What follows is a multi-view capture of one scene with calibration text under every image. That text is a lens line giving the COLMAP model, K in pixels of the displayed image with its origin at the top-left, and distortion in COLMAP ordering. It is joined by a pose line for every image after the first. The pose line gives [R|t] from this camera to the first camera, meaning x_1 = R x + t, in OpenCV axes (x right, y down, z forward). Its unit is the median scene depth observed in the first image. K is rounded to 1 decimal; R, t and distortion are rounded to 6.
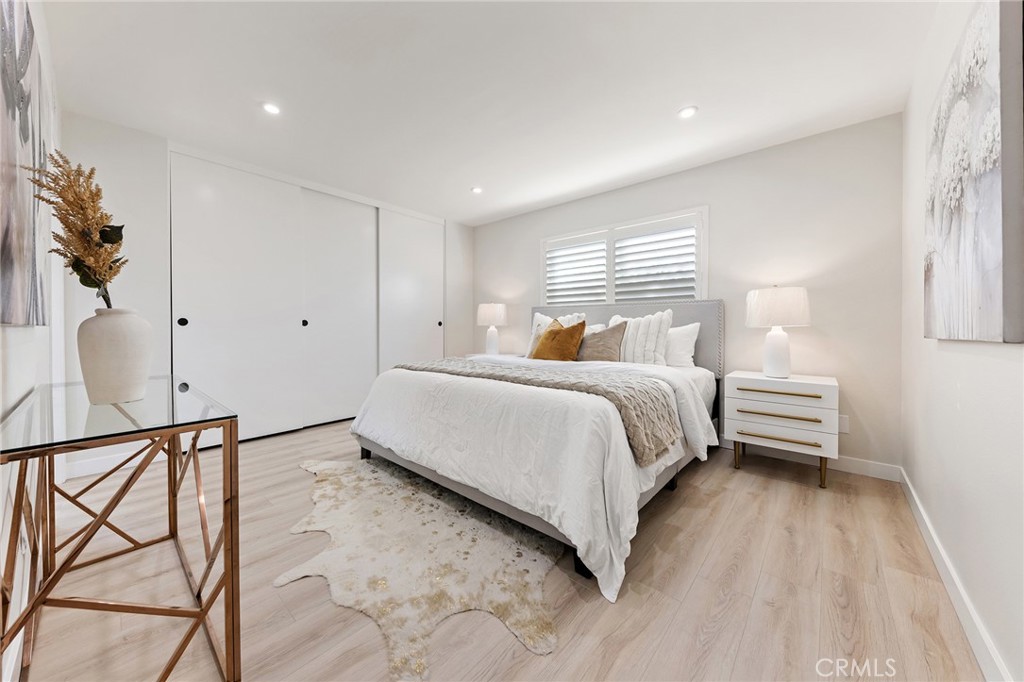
lens RADIAL K [[351.8, 0, 512.4], [0, 351.8, 331.0], [0, 0, 1]] dist [-0.000078, -0.000009]
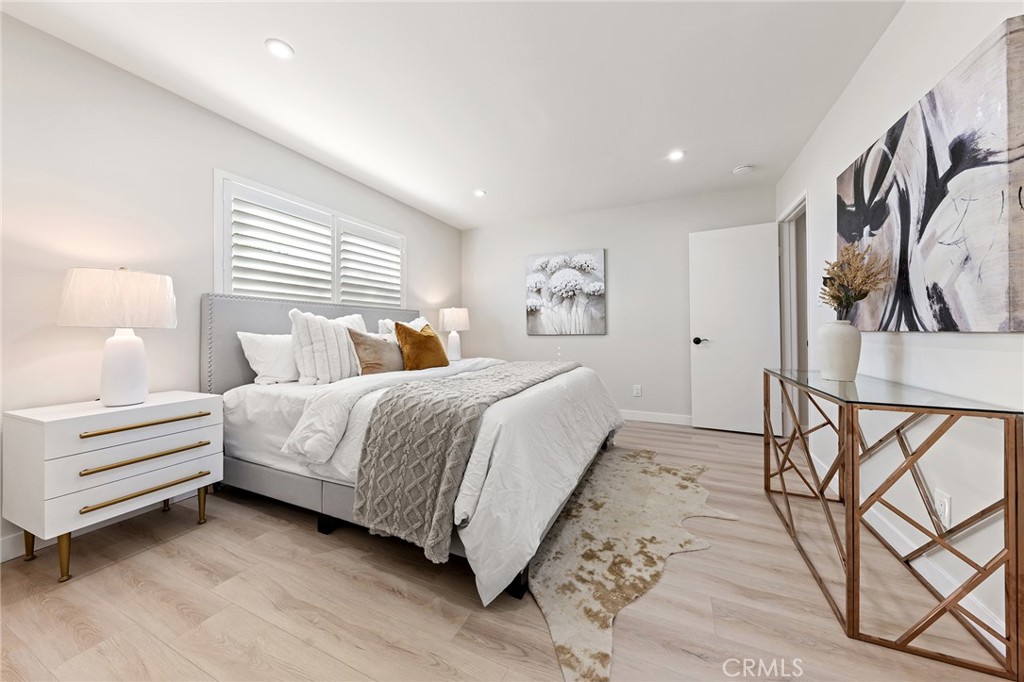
lens RADIAL K [[353.3, 0, 514.8], [0, 353.3, 330.5], [0, 0, 1]] dist [-0.000060, -0.000017]
pose [[-0.285009, -0.001360, 0.958524, -0.877828], [0.010025, 0.999940, 0.004400, -0.017231], [-0.958472, 0.010863, -0.284979, 1.111642]]
